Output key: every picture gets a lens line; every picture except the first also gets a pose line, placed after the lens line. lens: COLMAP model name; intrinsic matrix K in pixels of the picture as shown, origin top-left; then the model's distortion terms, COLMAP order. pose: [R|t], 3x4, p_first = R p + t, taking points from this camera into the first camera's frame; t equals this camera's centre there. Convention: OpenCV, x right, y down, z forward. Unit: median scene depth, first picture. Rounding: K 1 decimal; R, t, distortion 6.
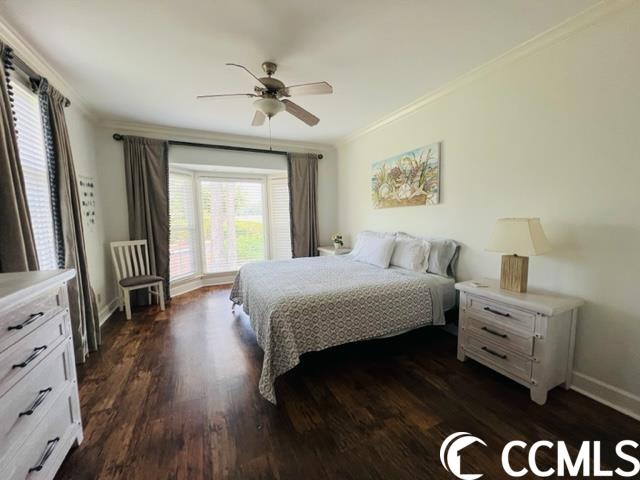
lens RADIAL K [[256.2, 0, 320.1], [0, 256.2, 241.1], [0, 0, 1]] dist [-0.006891, -0.000043]
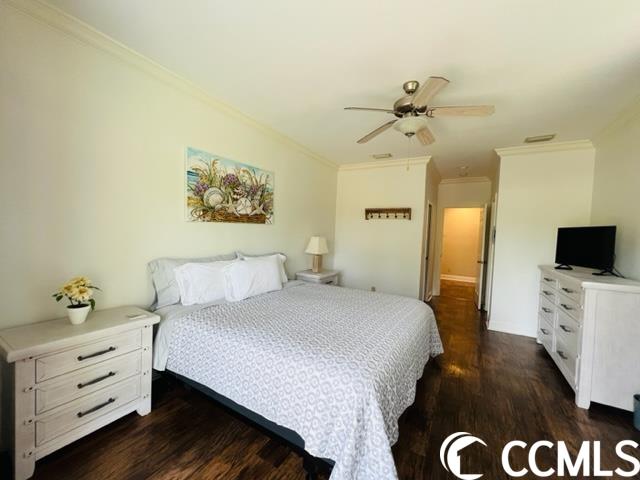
lens RADIAL K [[256.2, 0, 322.7], [0, 256.2, 239.4], [0, 0, 1]] dist [-0.006891, -0.000043]
pose [[-0.575907, -0.024204, 0.817157, -0.566642], [0.059079, 0.995716, 0.071130, -0.127762], [-0.815377, 0.089241, -0.572010, 1.308207]]
